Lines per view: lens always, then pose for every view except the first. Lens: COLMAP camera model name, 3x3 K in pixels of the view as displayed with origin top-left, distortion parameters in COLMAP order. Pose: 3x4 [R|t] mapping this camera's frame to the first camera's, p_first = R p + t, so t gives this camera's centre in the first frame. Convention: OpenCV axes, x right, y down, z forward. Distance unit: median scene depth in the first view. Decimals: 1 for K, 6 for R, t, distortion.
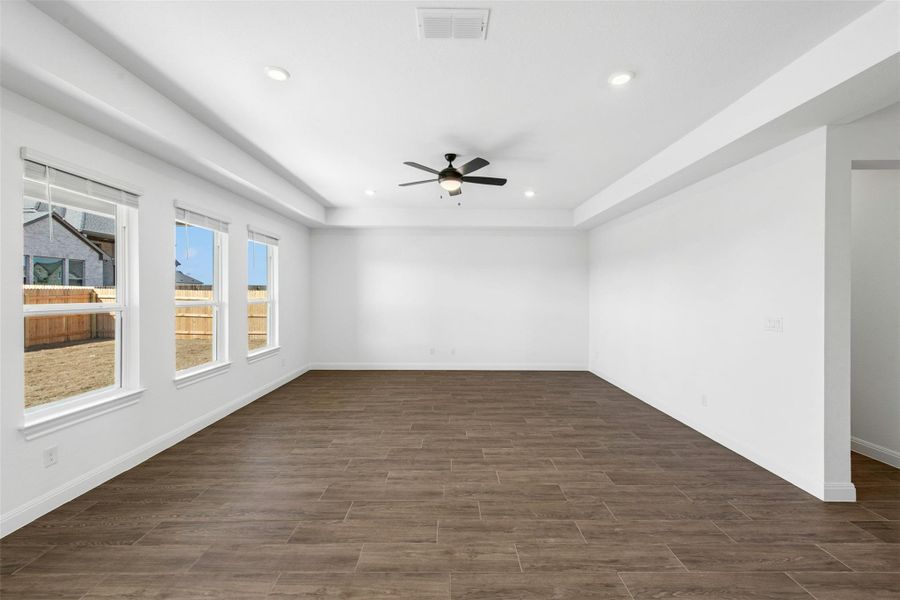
lens RADIAL K [[368.5, 0, 456.4], [0, 368.5, 302.5], [0, 0, 1]] dist [0.009954, -0.003775]
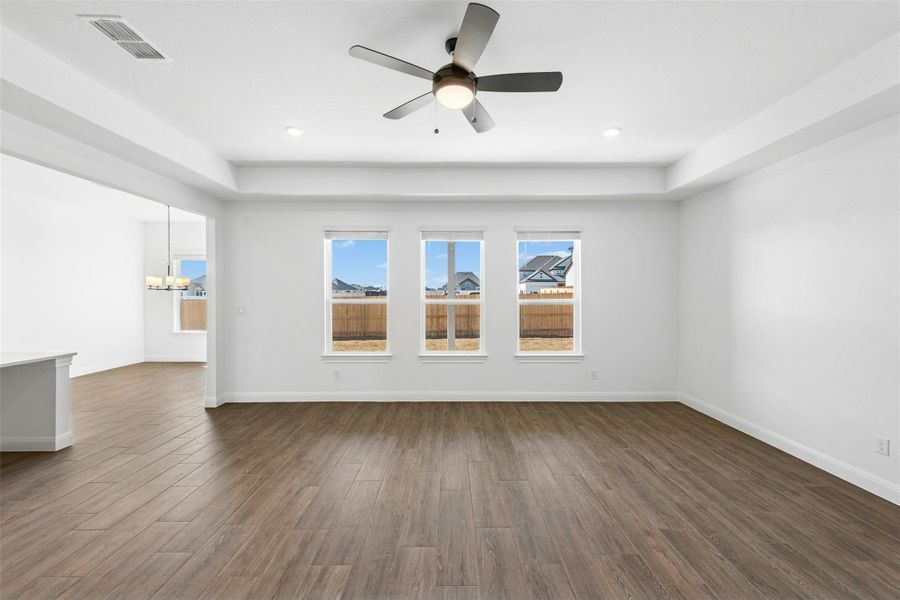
lens RADIAL K [[368.5, 0, 451.9], [0, 368.5, 297.6], [0, 0, 1]] dist [0.009954, -0.003775]
pose [[-0.010146, 0.004628, -0.999938, 0.666697], [-0.024297, 0.999693, 0.004874, -0.018871], [0.999653, 0.024345, -0.010030, 1.219418]]
